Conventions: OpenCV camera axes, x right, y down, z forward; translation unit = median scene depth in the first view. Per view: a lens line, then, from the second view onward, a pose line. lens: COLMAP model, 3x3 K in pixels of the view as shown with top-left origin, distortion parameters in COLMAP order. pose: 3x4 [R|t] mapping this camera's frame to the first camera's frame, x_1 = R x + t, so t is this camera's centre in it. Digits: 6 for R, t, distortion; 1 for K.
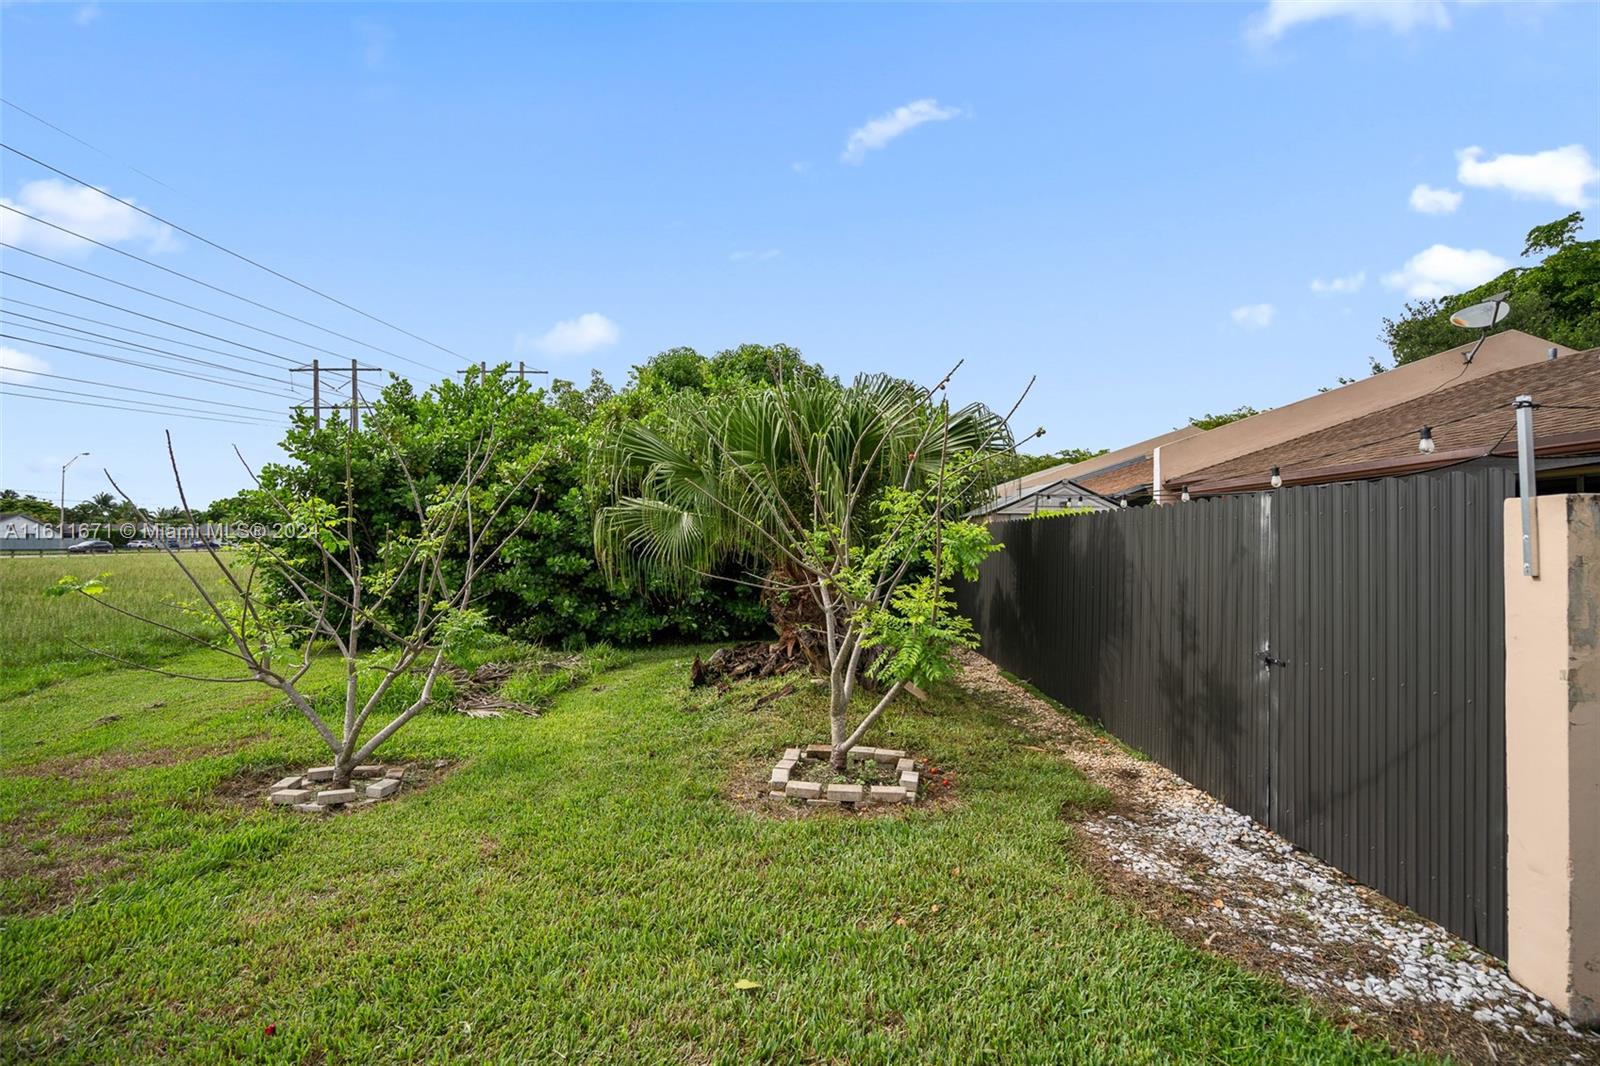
lens RADIAL K [[730.7, 0, 798.4], [0, 730.7, 524.2], [0, 0, 1]] dist [-0.001341, 0.001639]
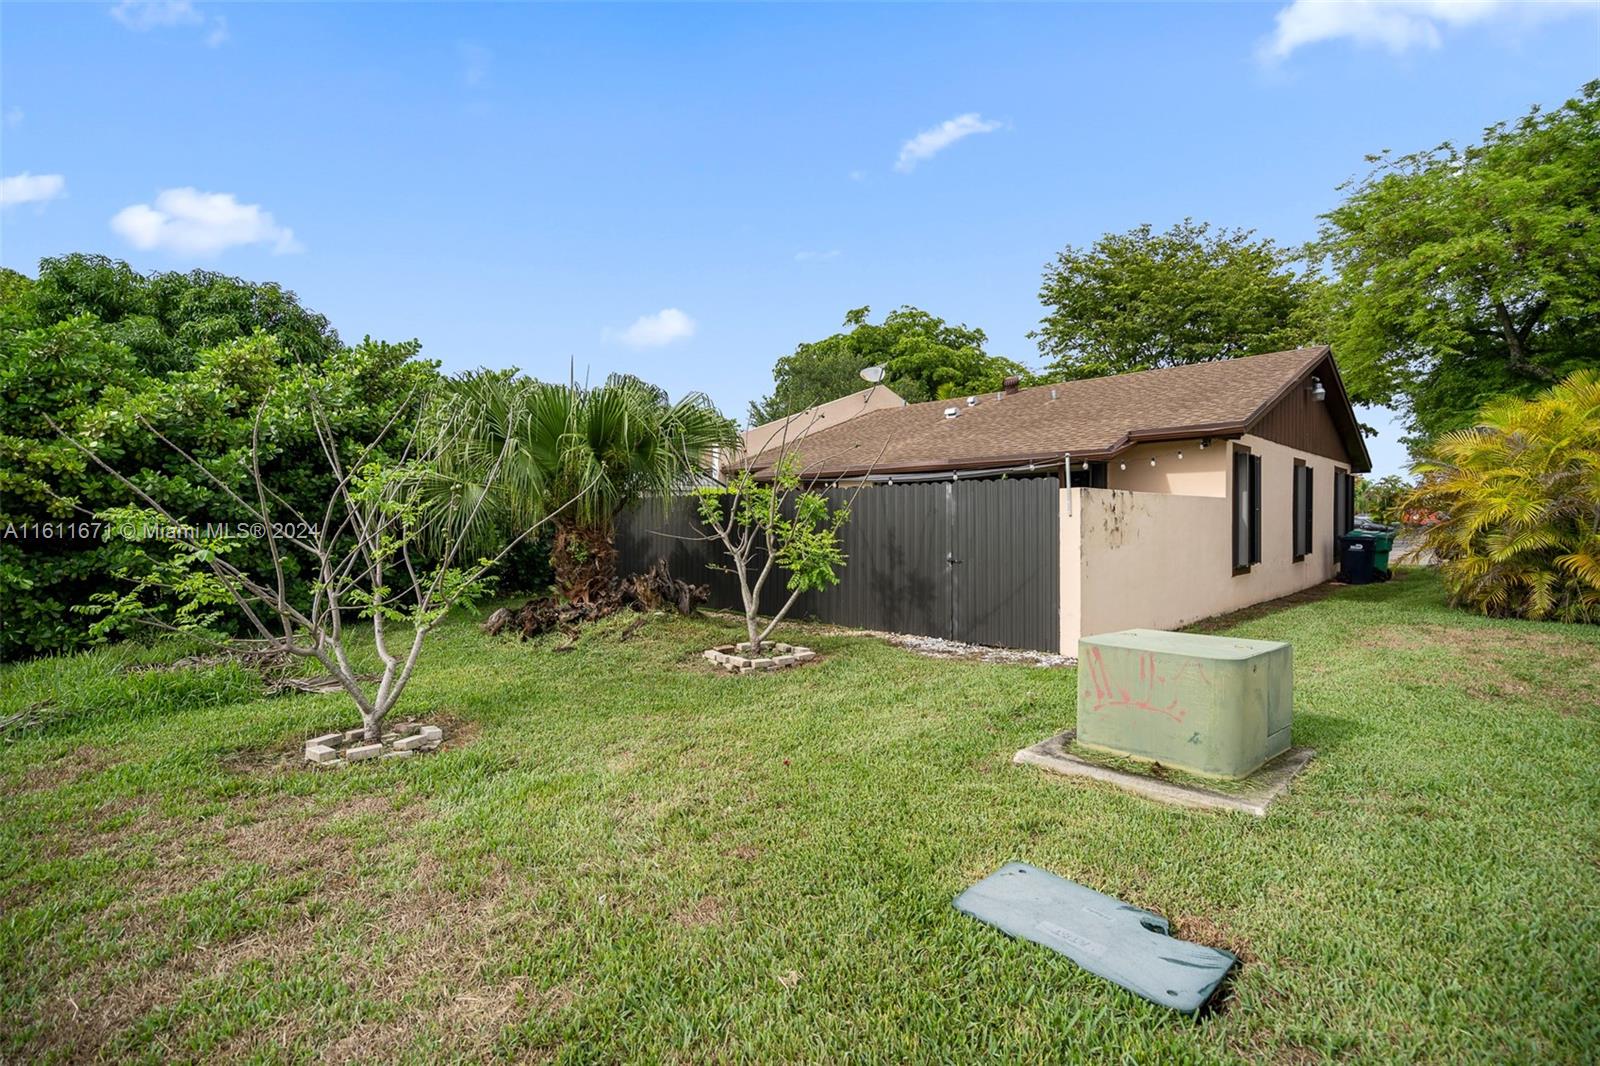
lens RADIAL K [[730.7, 0, 798.4], [0, 730.7, 524.2], [0, 0, 1]] dist [-0.001341, 0.001639]
pose [[0.705027, -0.017225, 0.708971, -1.010569], [-0.006221, 0.999516, 0.030470, 0.012313], [-0.709153, -0.025892, 0.704579, -0.156906]]
